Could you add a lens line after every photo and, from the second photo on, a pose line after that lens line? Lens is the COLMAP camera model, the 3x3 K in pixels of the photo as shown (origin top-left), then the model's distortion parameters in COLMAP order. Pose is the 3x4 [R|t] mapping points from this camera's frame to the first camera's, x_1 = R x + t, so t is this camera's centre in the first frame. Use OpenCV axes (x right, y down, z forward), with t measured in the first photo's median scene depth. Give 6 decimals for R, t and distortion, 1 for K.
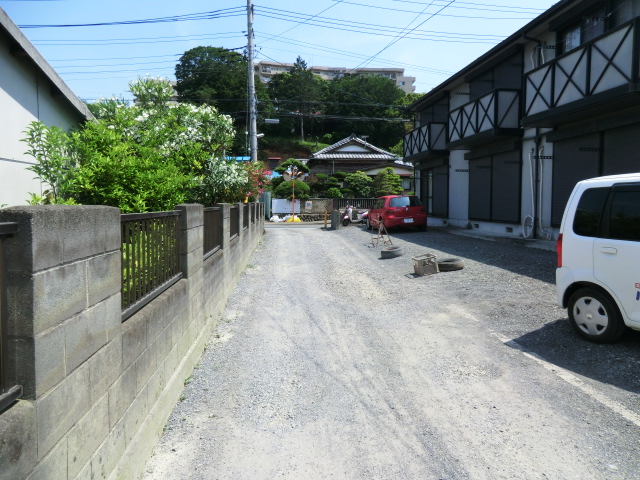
lens RADIAL K [[467.7, 0, 325.4], [0, 467.7, 239.3], [0, 0, 1]] dist [-0.104735, 0.094386]
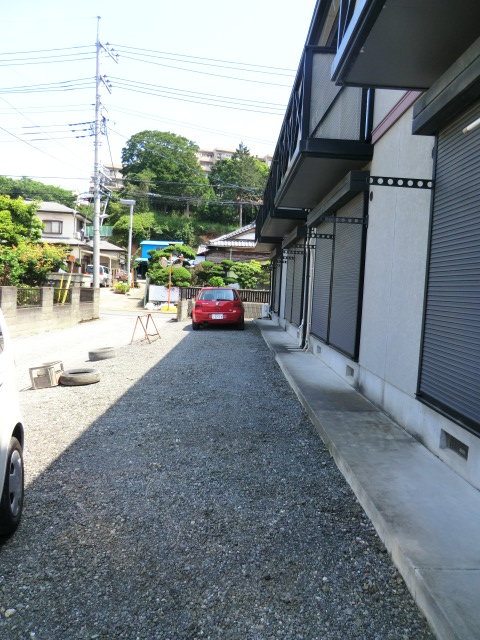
lens RADIAL K [[469.3, 0, 240.0], [0, 469.3, 320.0], [0, 0, 1]] dist [-0.093861, 0.119818]
pose [[0.993682, 0.057139, -0.096595, 0.393132], [-0.058863, 0.998152, -0.015083, -0.029706], [0.095555, 0.020673, 0.995209, 0.168336]]
